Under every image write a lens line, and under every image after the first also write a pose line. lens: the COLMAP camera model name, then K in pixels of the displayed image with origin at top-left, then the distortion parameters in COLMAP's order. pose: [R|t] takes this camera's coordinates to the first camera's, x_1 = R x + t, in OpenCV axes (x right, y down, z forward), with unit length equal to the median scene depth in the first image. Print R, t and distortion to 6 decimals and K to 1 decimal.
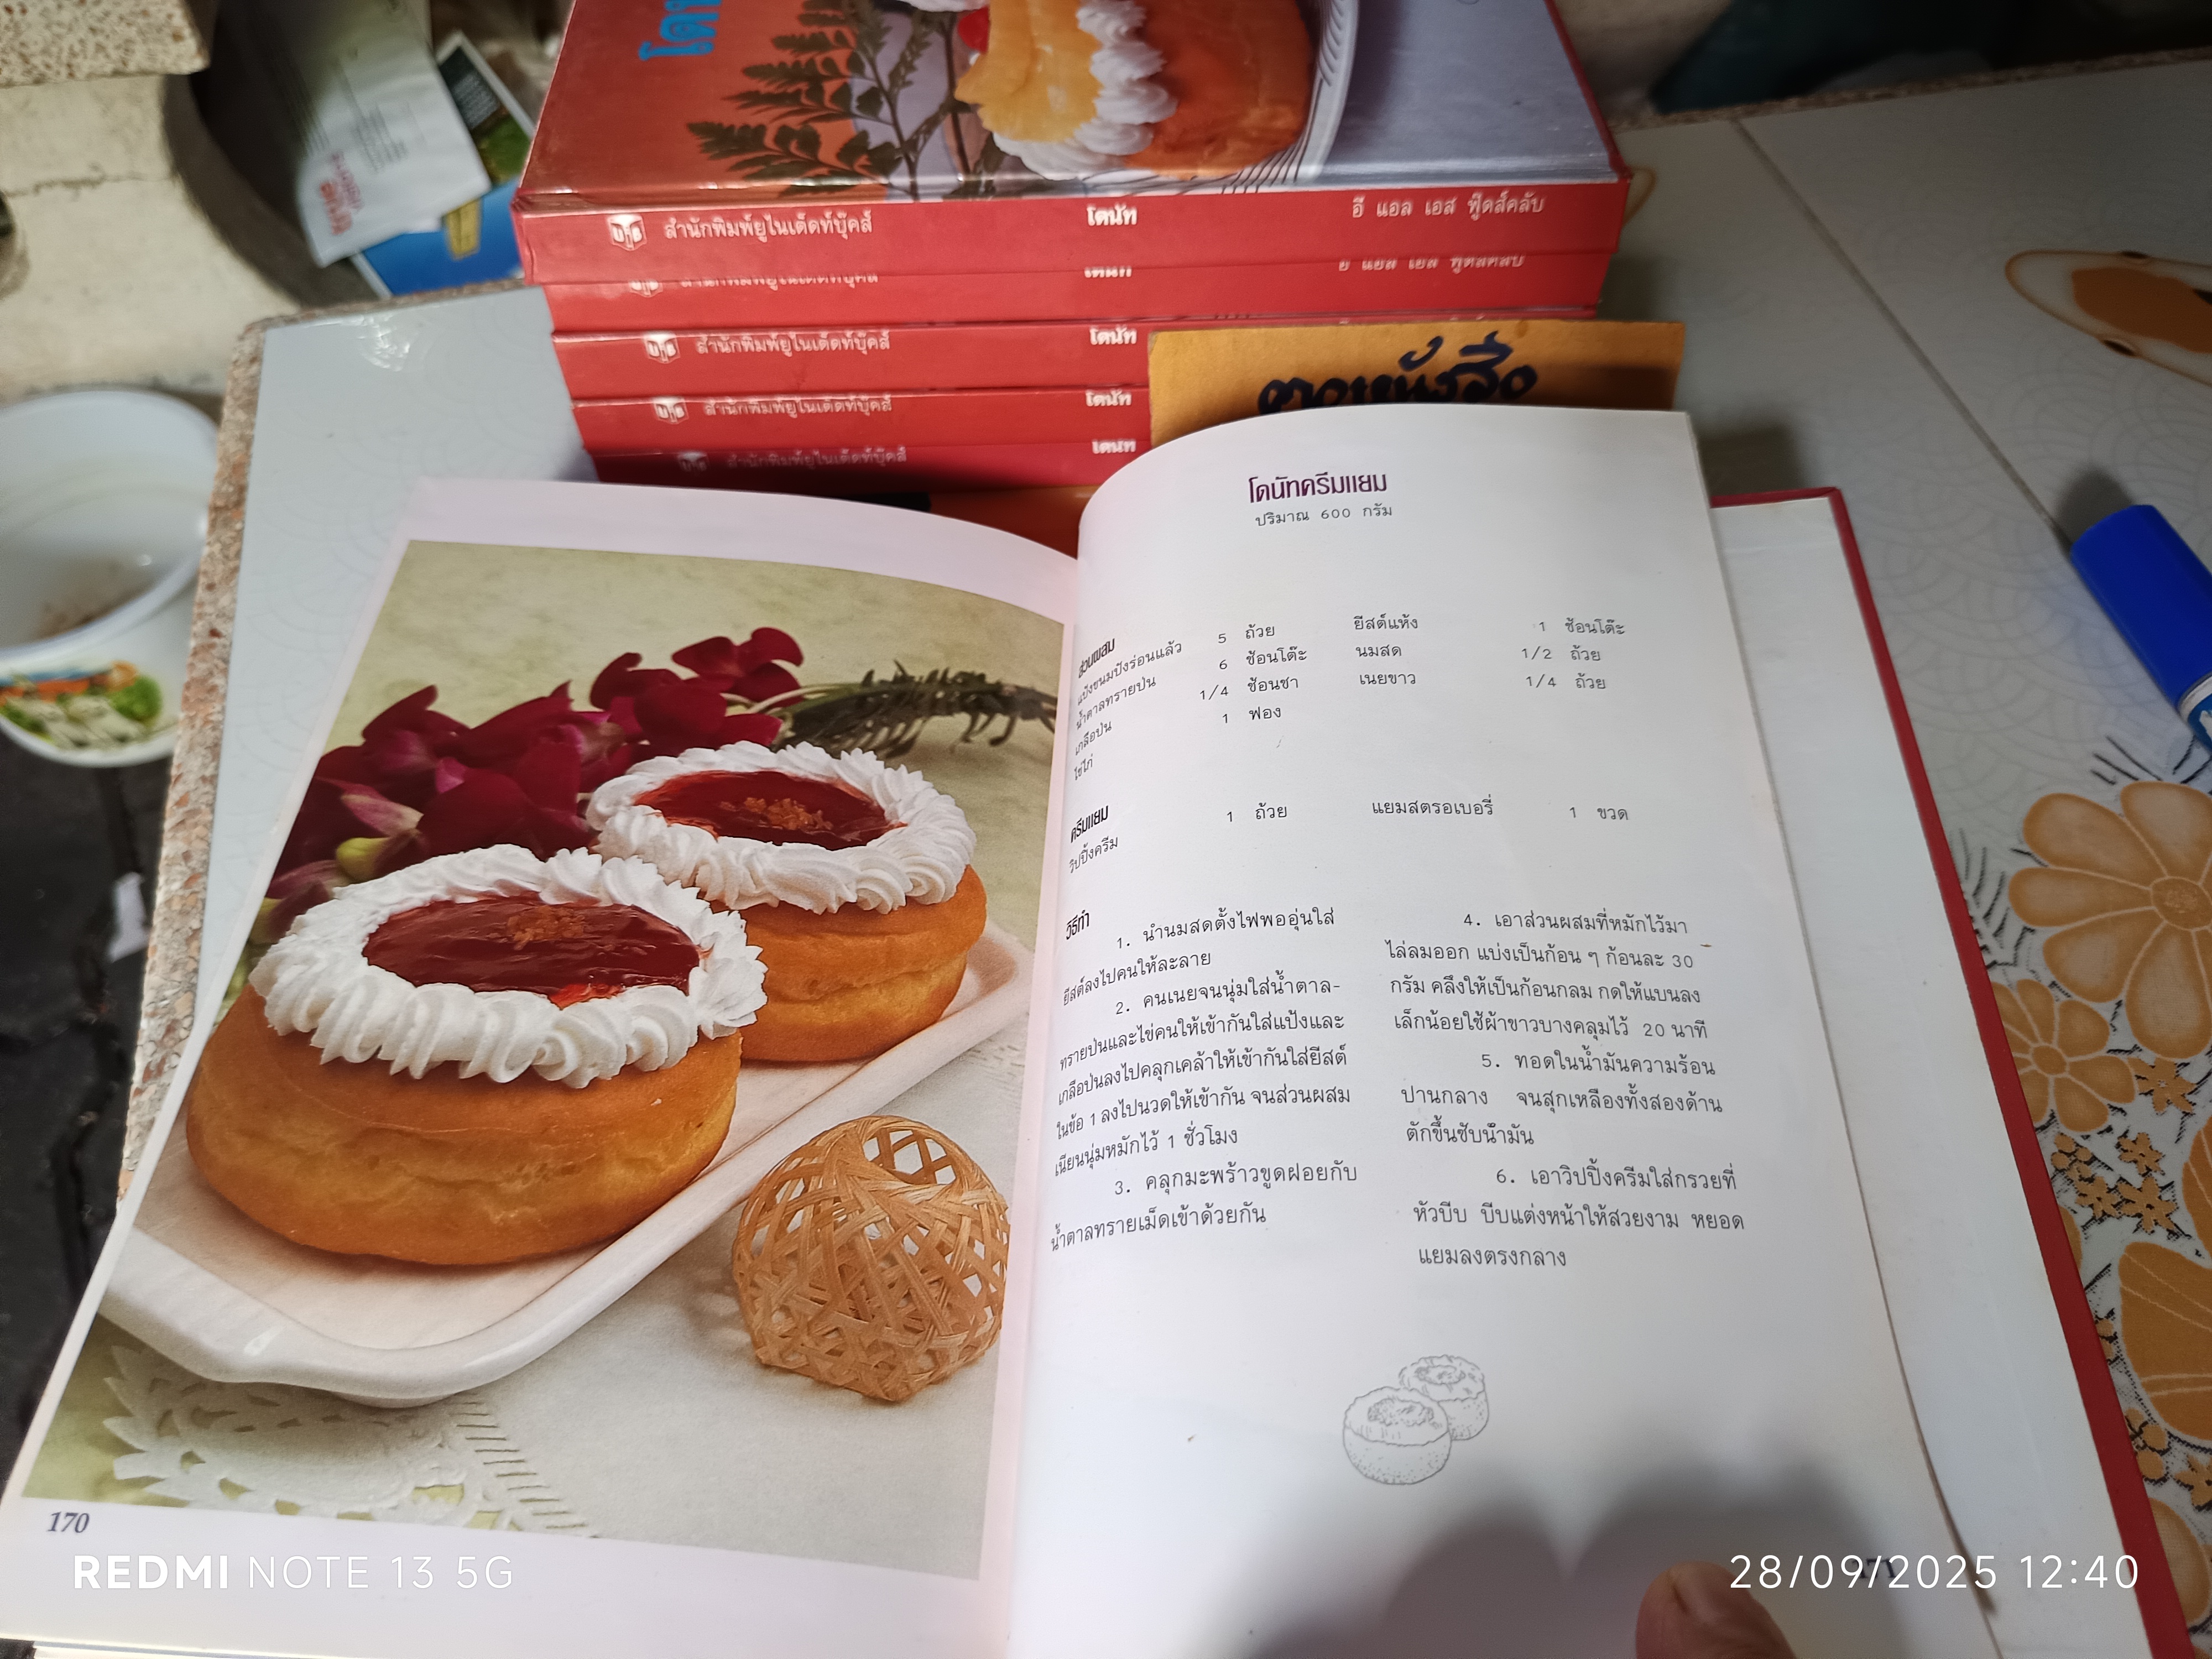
lens RADIAL K [[1600.3, 0, 1104.5], [0, 1600.3, 828.4], [0, 0, 1]] dist [-0.027669, 0.005254]
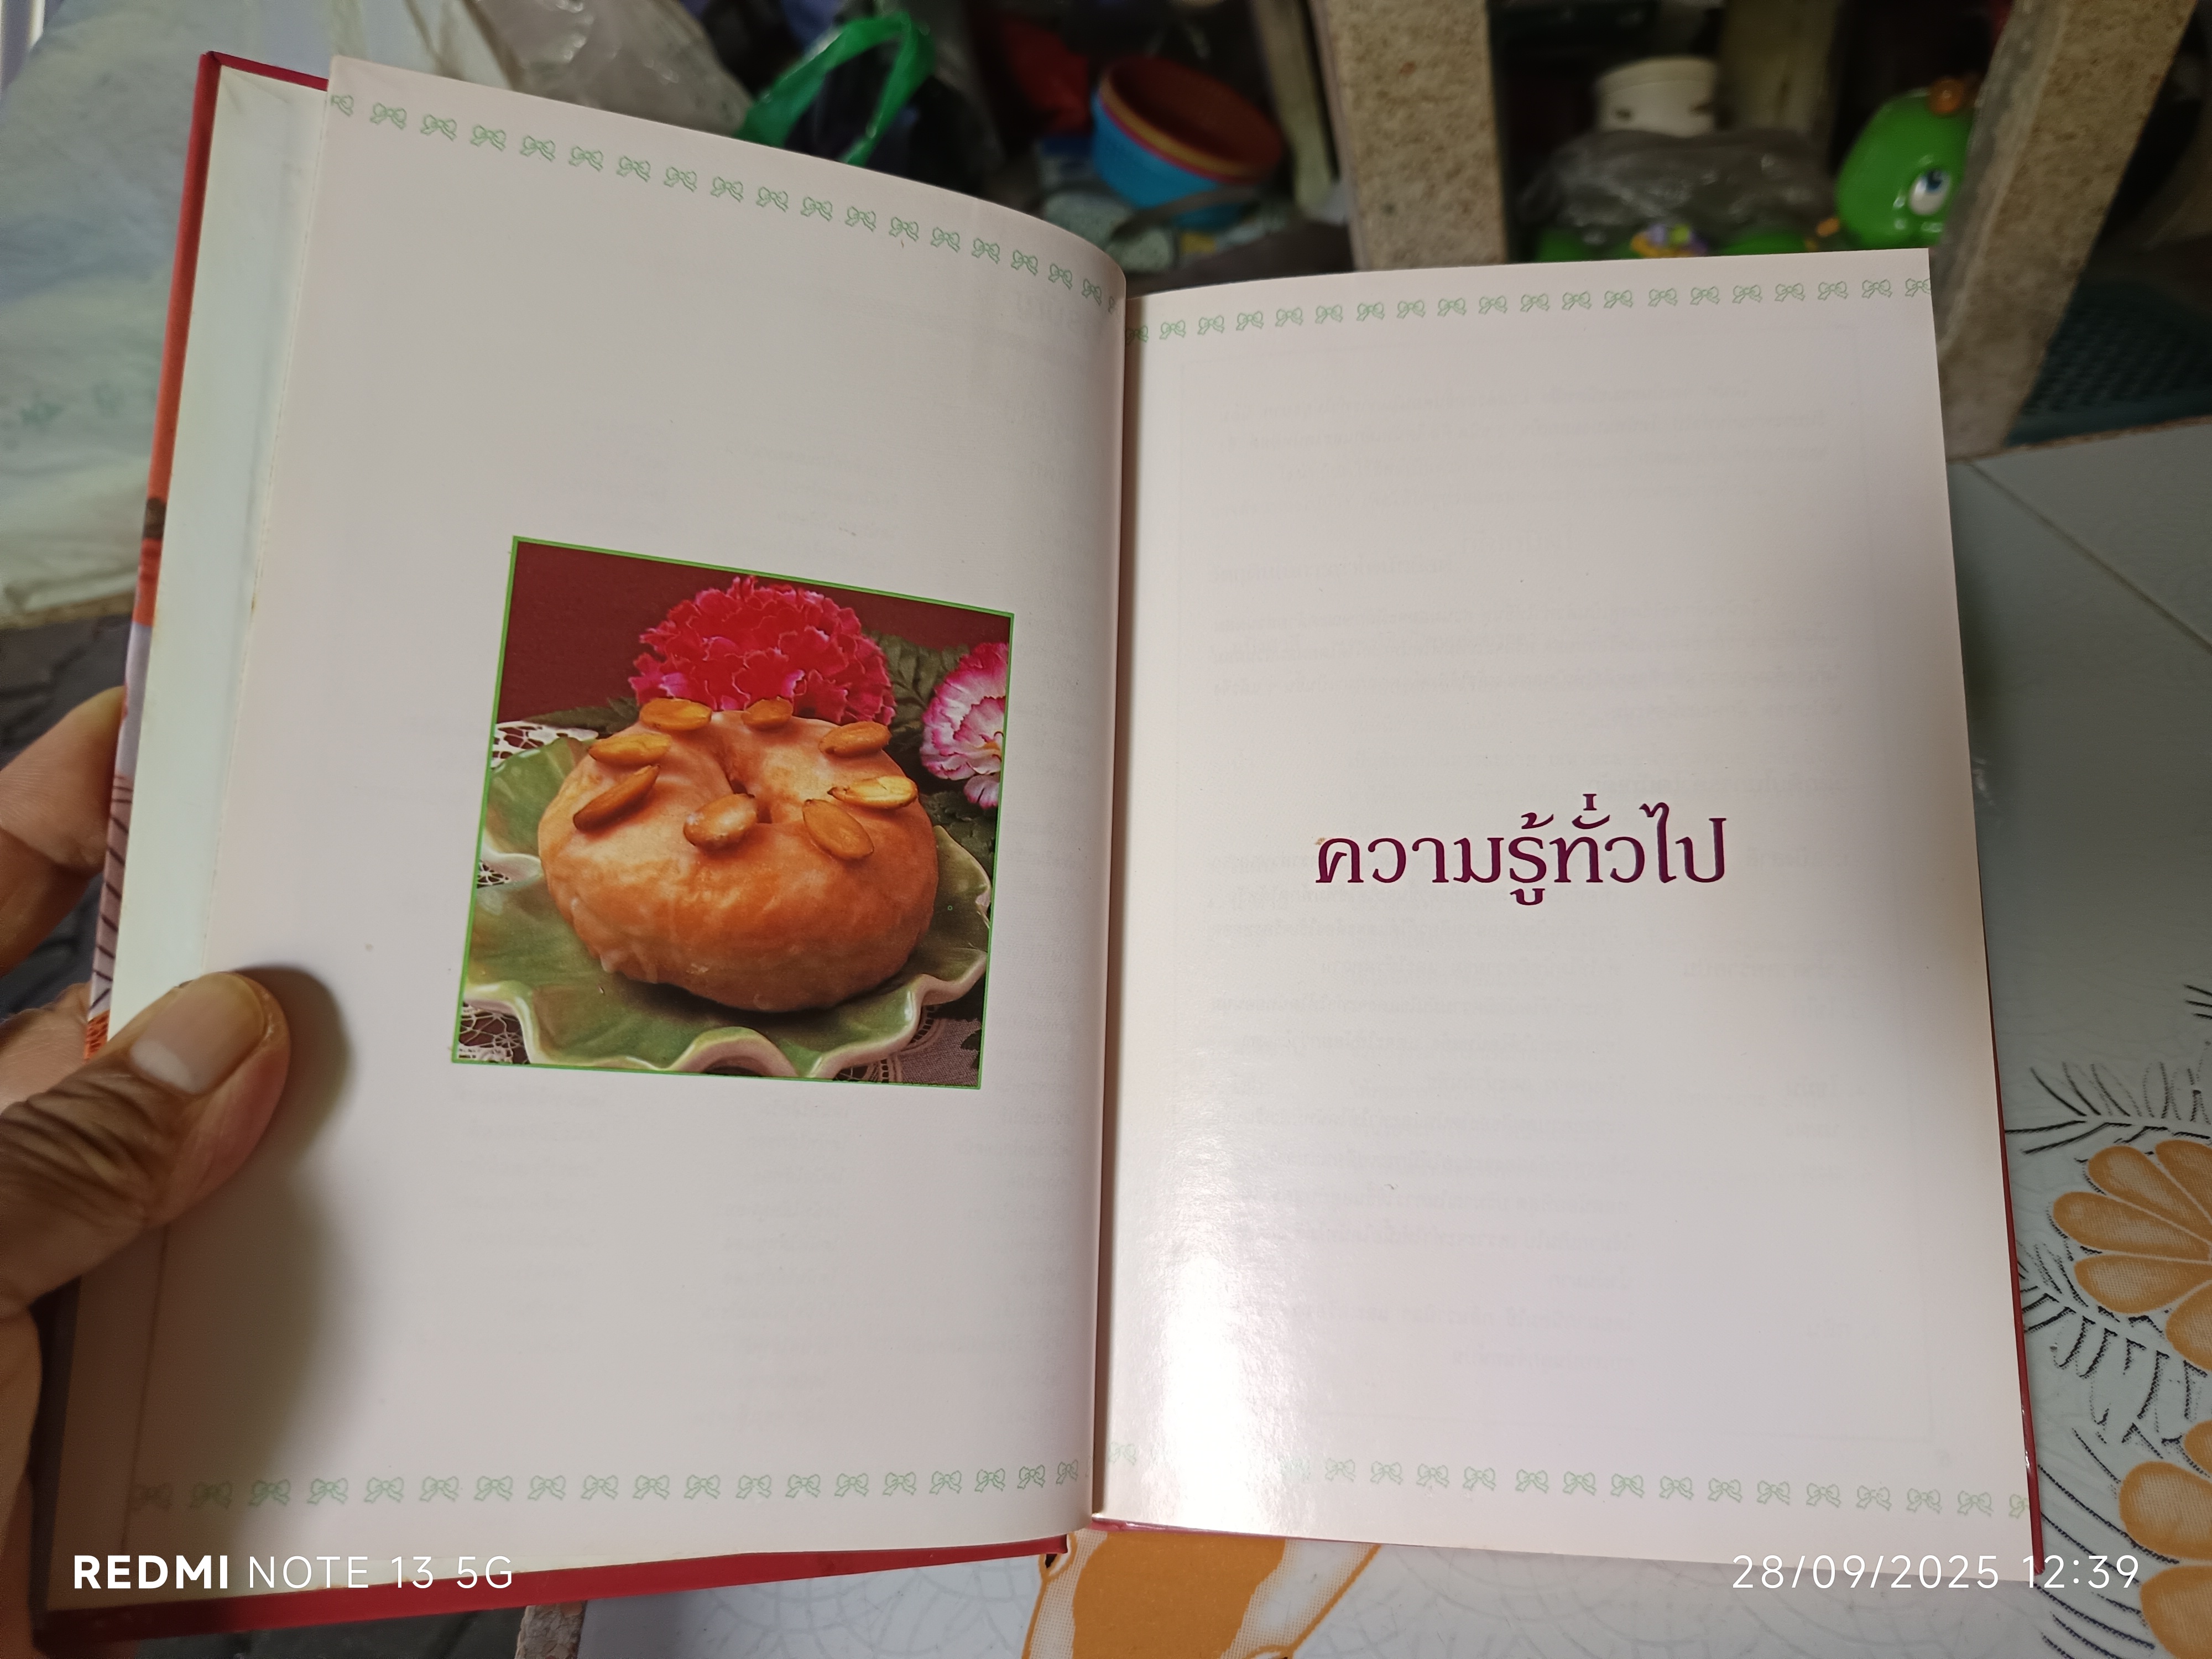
lens RADIAL K [[1600.3, 0, 1095.3], [0, 1600.3, 828.9], [0, 0, 1]] dist [-0.027669, 0.005254]
pose [[0.977109, -0.026250, -0.211112, 0.018180], [-0.044887, 0.944578, -0.325204, 0.291002], [0.207948, 0.327236, 0.921778, -0.153163]]
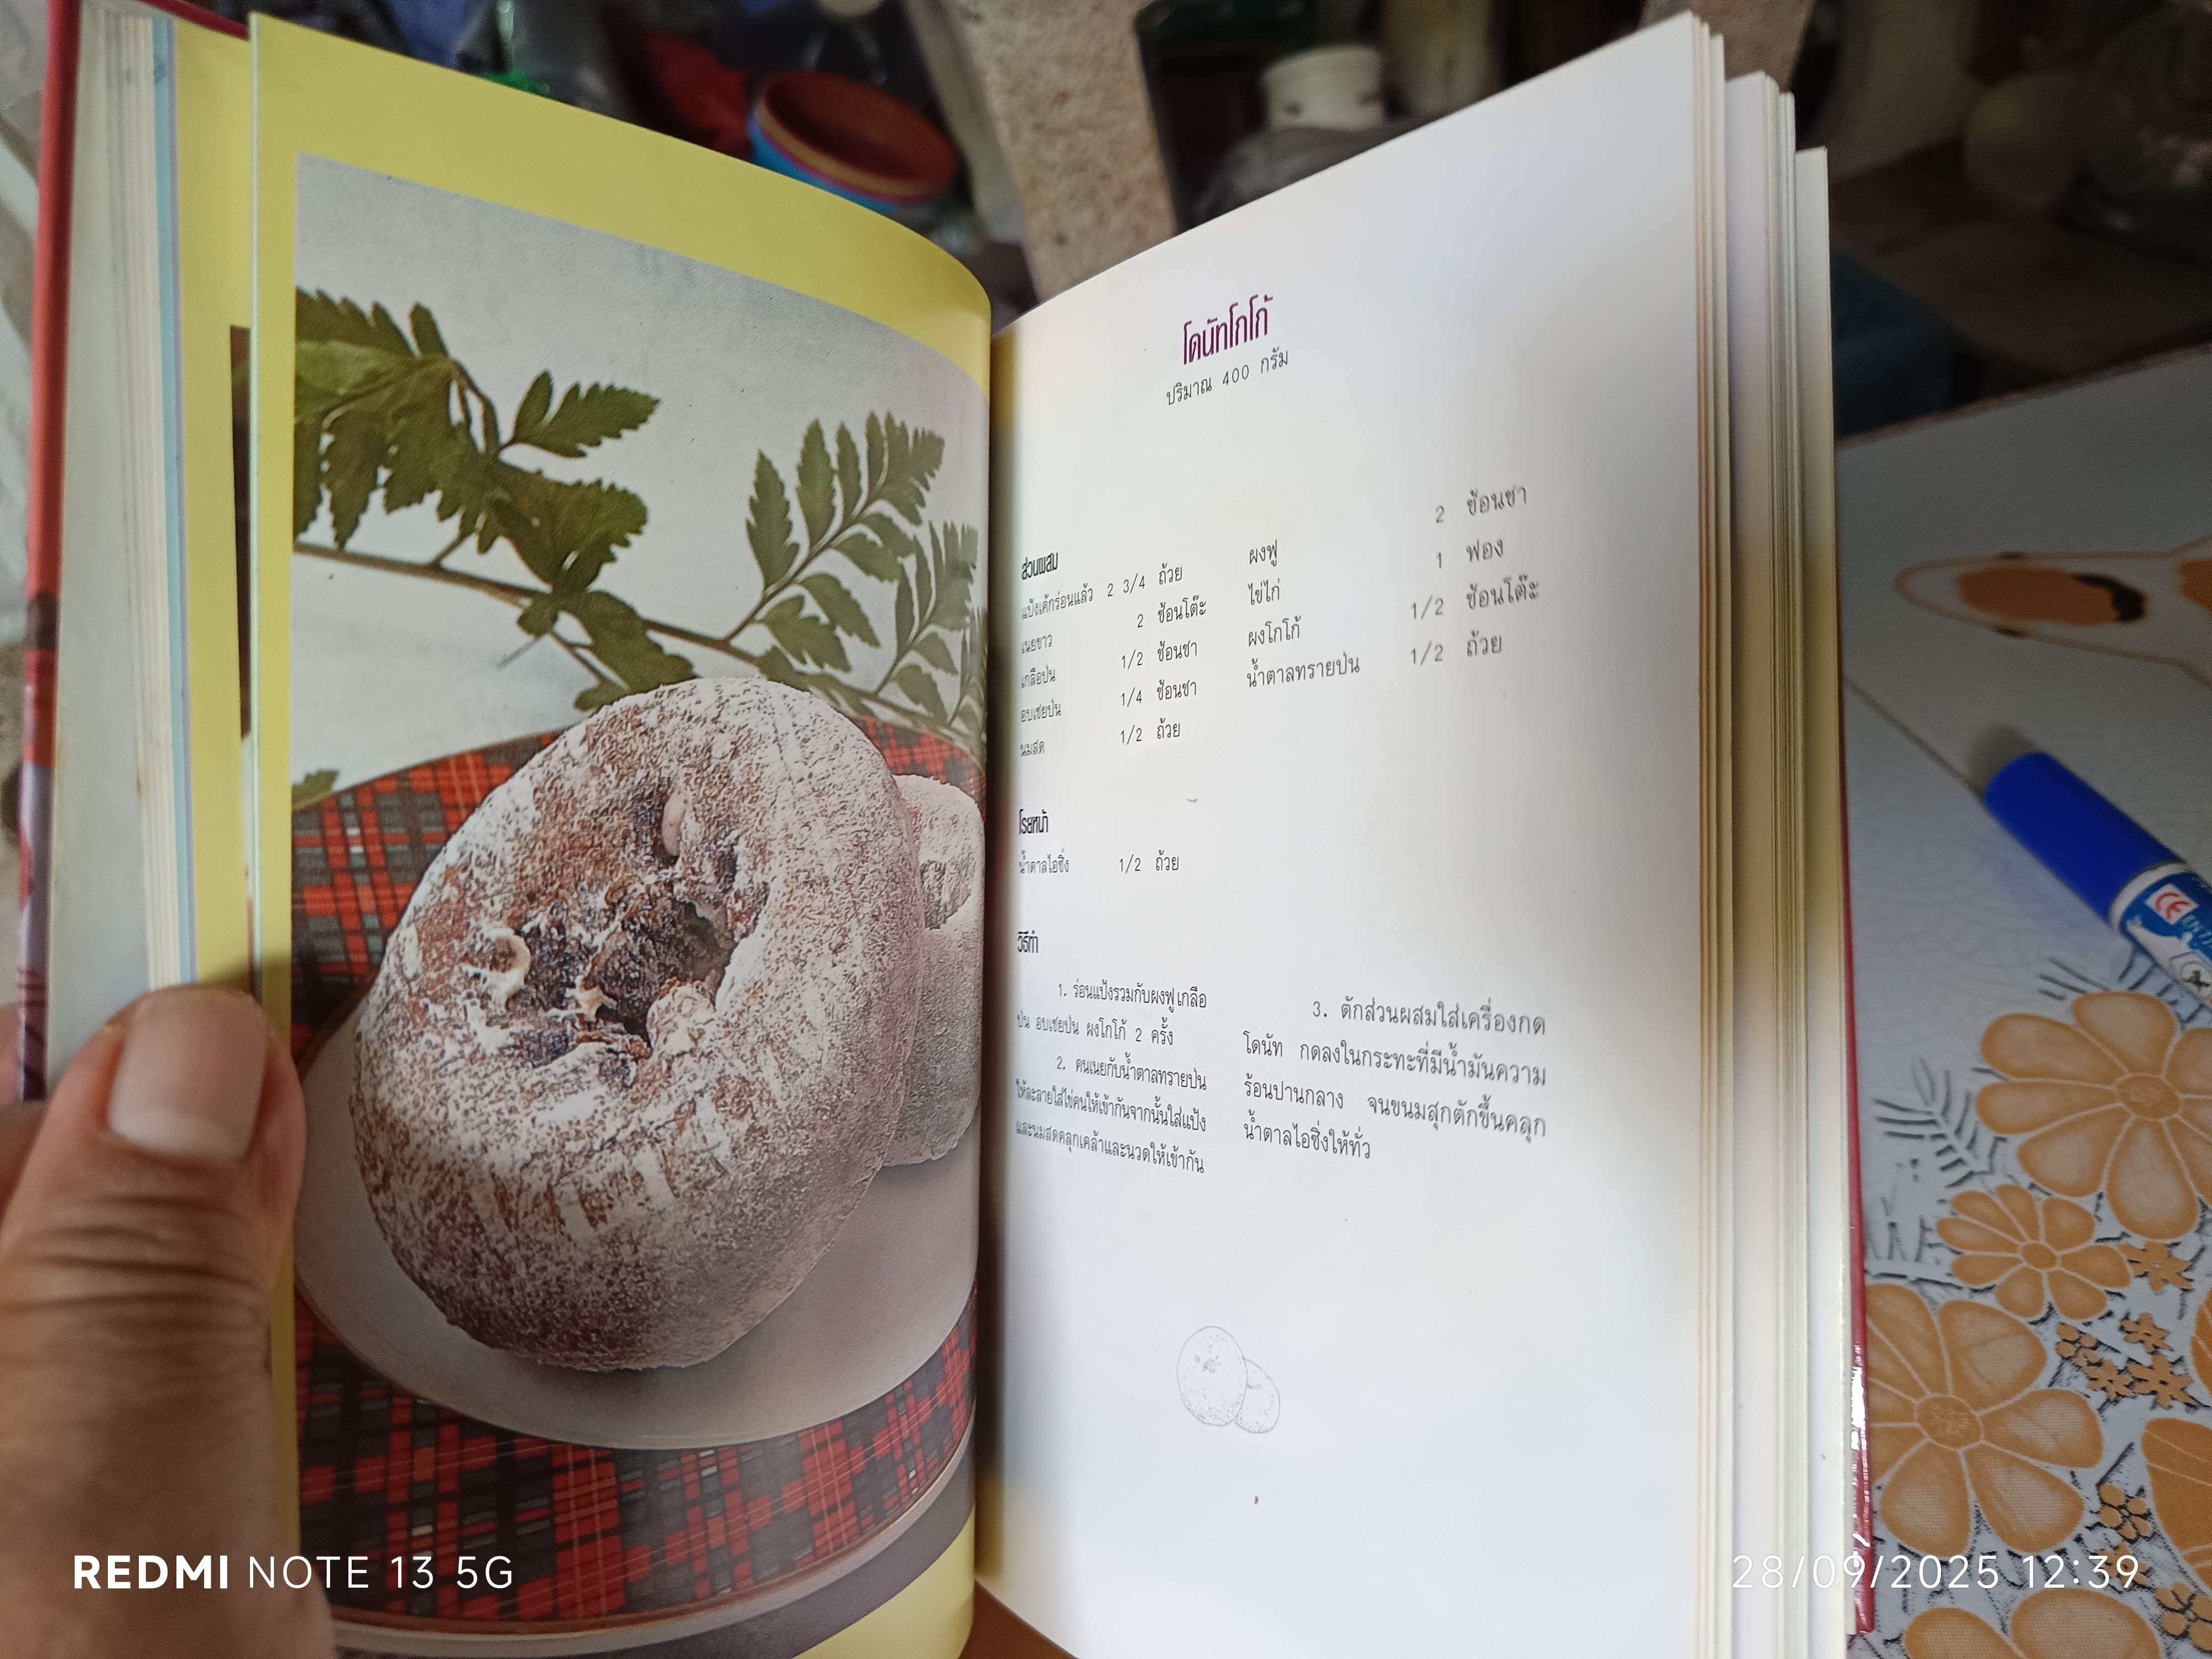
lens RADIAL K [[1600.3, 0, 1102.0], [0, 1600.3, 831.8], [0, 0, 1]] dist [-0.027669, 0.005254]
pose [[0.987649, -0.135313, -0.078992, 0.096977], [0.106982, 0.950728, -0.290983, 0.104918], [0.114473, 0.278938, 0.953462, -0.121725]]
